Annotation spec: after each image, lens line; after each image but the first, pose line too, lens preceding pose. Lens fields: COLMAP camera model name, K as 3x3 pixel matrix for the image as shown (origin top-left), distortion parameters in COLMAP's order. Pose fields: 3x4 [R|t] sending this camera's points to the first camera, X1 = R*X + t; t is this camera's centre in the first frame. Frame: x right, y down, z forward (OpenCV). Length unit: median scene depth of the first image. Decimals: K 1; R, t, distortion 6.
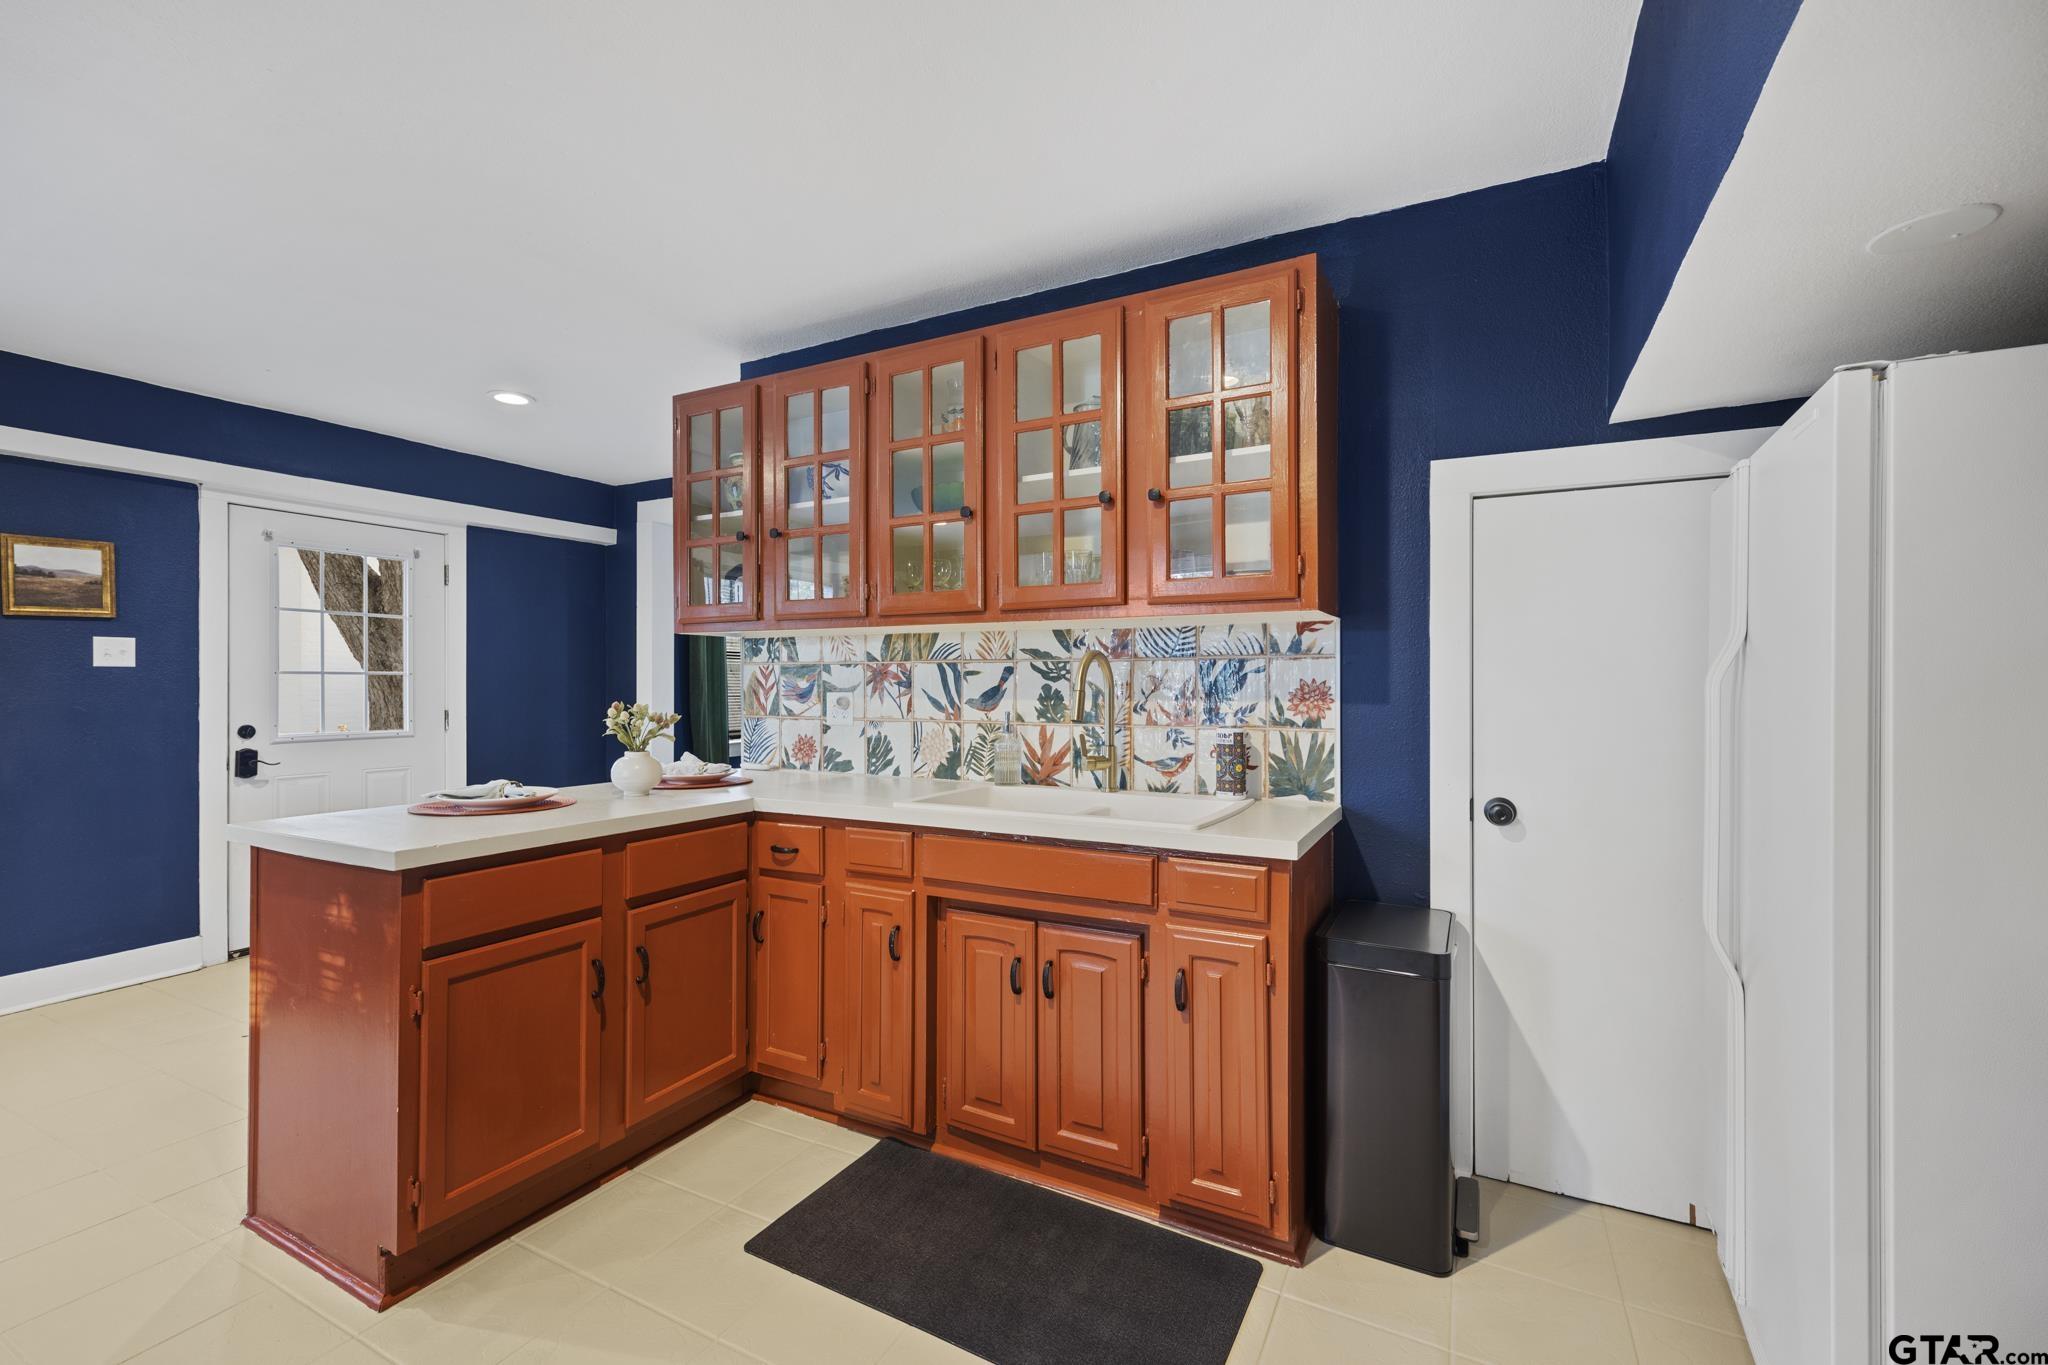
lens RADIAL K [[860.6, 0, 1021.6], [0, 860.6, 682.5], [0, 0, 1]] dist [0.000442, -0.000472]
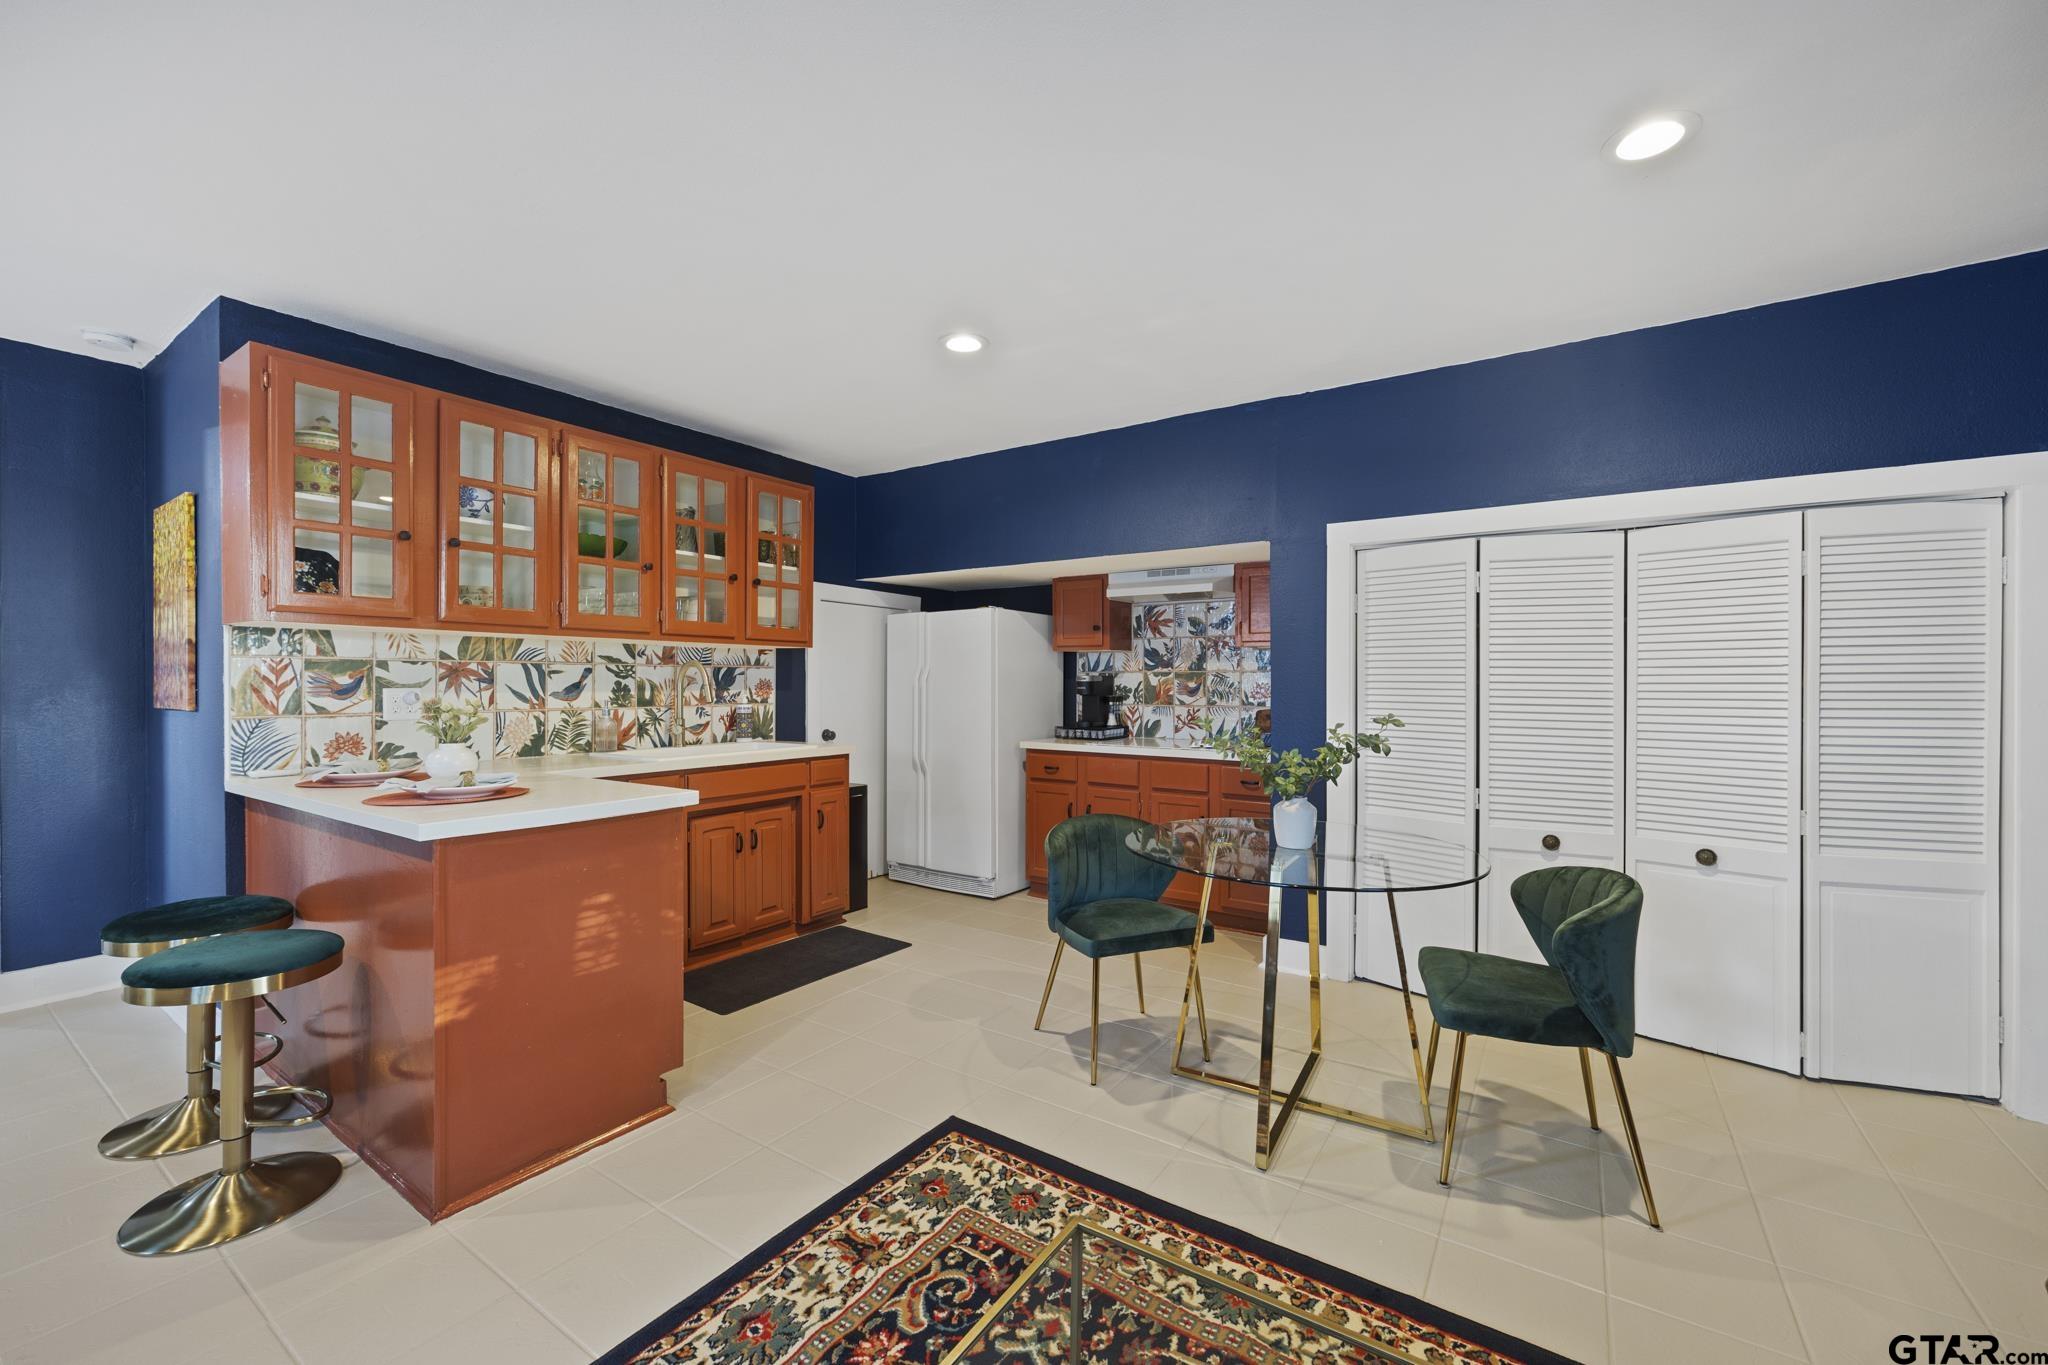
lens RADIAL K [[860.6, 0, 1018.9], [0, 860.6, 683.6], [0, 0, 1]] dist [0.000442, -0.000472]
pose [[0.114224, -0.000254, 0.993455, -1.269368], [-0.001568, 0.999999, 0.000436, 0.004678], [-0.993454, -0.001608, 0.114223, 0.154610]]
